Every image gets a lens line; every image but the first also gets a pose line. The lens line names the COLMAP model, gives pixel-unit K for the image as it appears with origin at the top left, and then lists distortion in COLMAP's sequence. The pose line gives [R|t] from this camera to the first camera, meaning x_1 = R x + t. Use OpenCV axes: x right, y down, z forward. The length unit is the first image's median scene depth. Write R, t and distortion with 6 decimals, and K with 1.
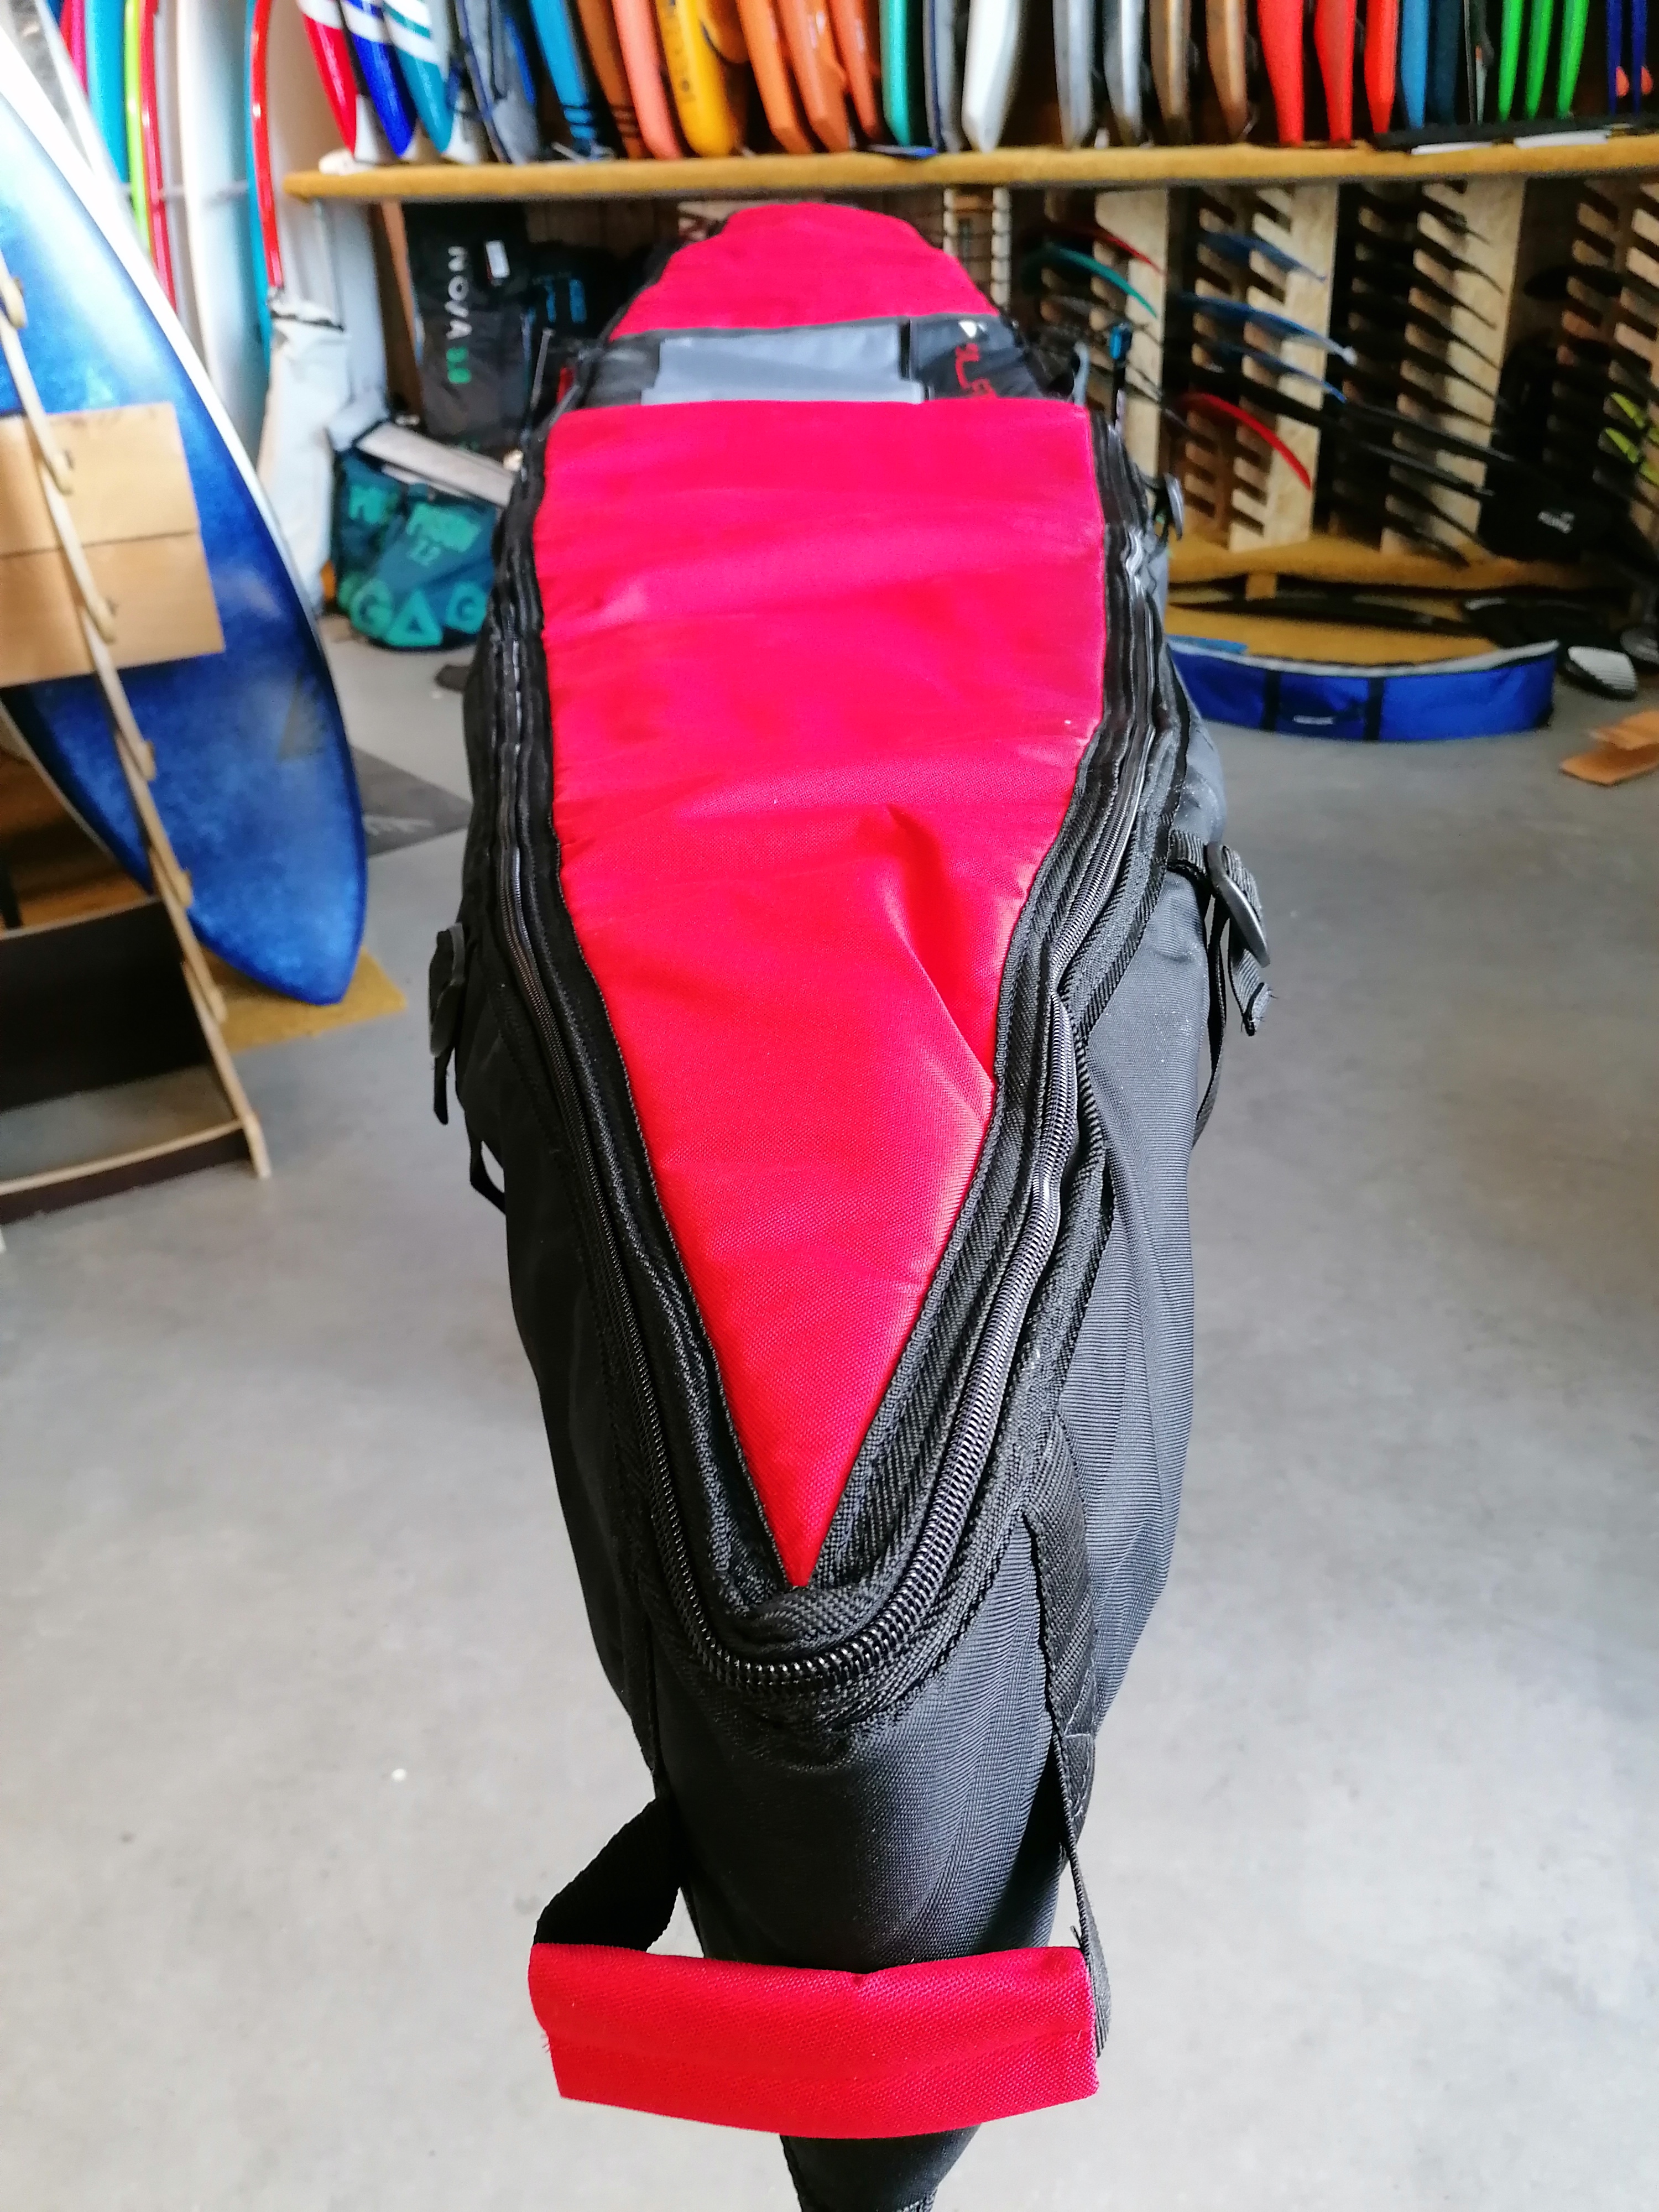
lens RADIAL K [[1779.8, 0, 817.8], [0, 1779.8, 1081.0], [0, 0, 1]] dist [0.095965, -0.132373]
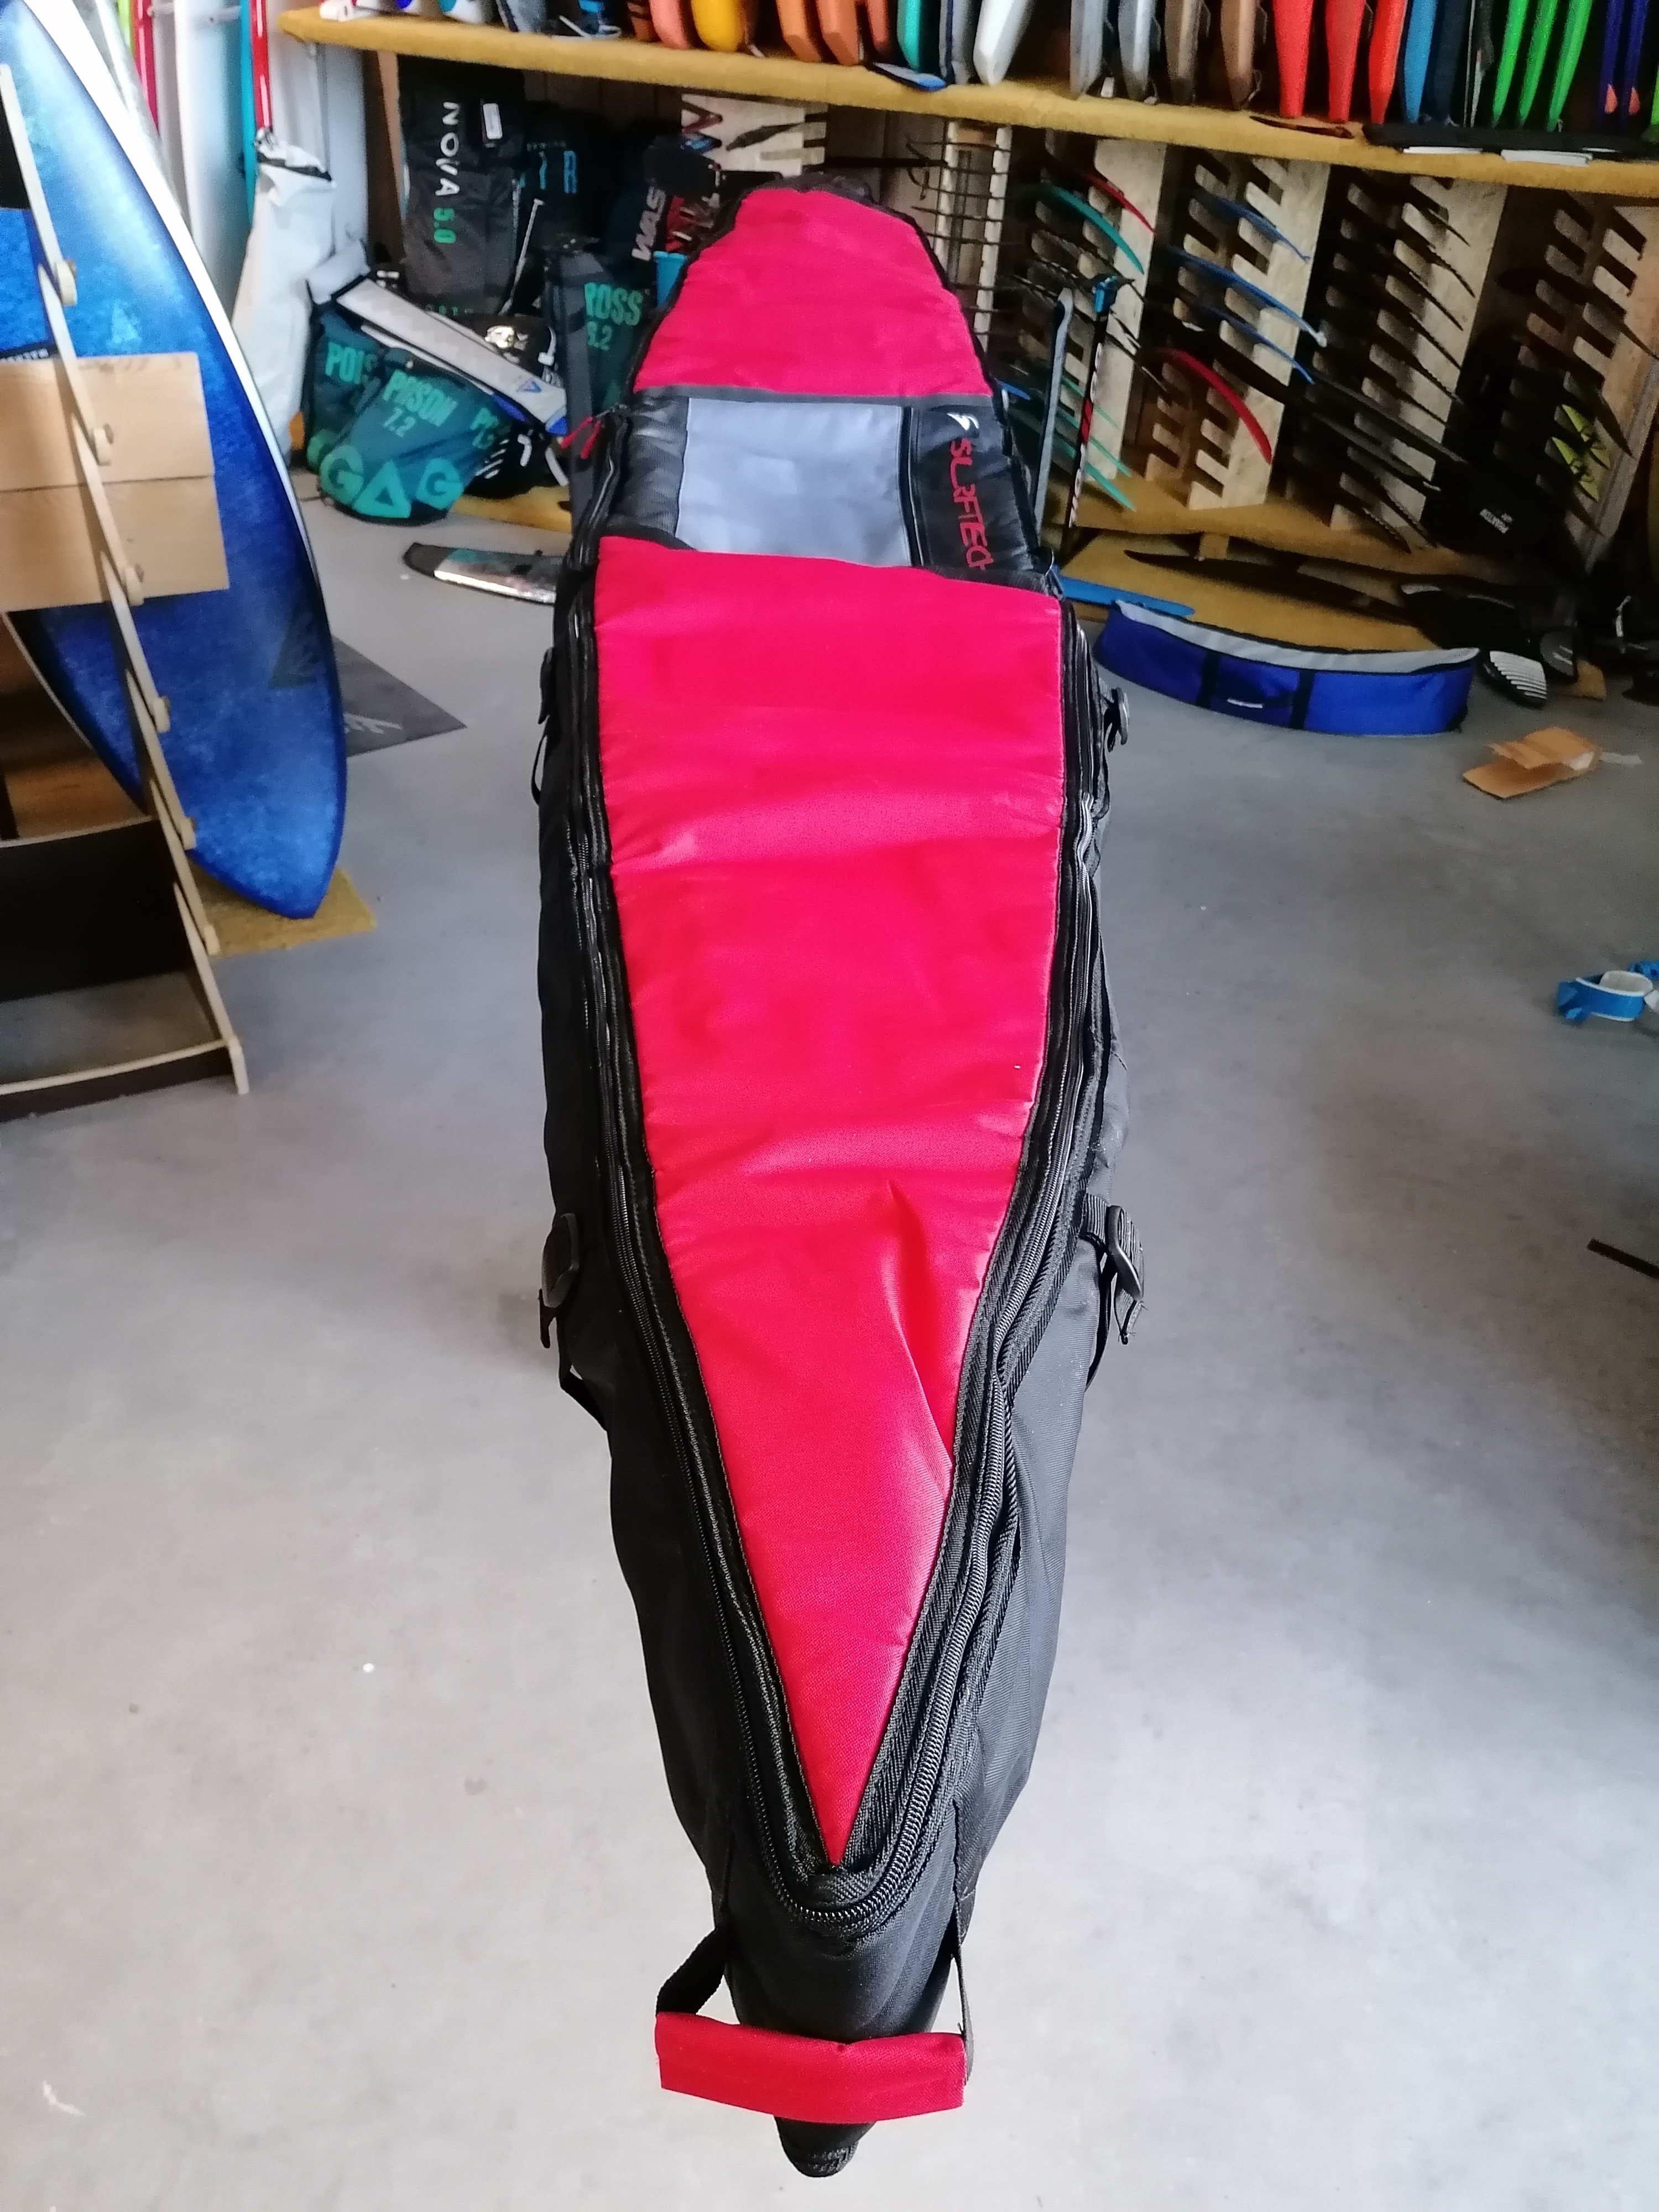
lens RADIAL K [[1767.8, 0, 829.5], [0, 1767.8, 1106.0], [0, 0, 1]] dist [0.112460, -0.149418]
pose [[0.994290, 0.085067, 0.064426, -0.020914], [-0.091474, 0.990353, 0.104080, -0.071211], [-0.054950, -0.109379, 0.992480, -0.078348]]
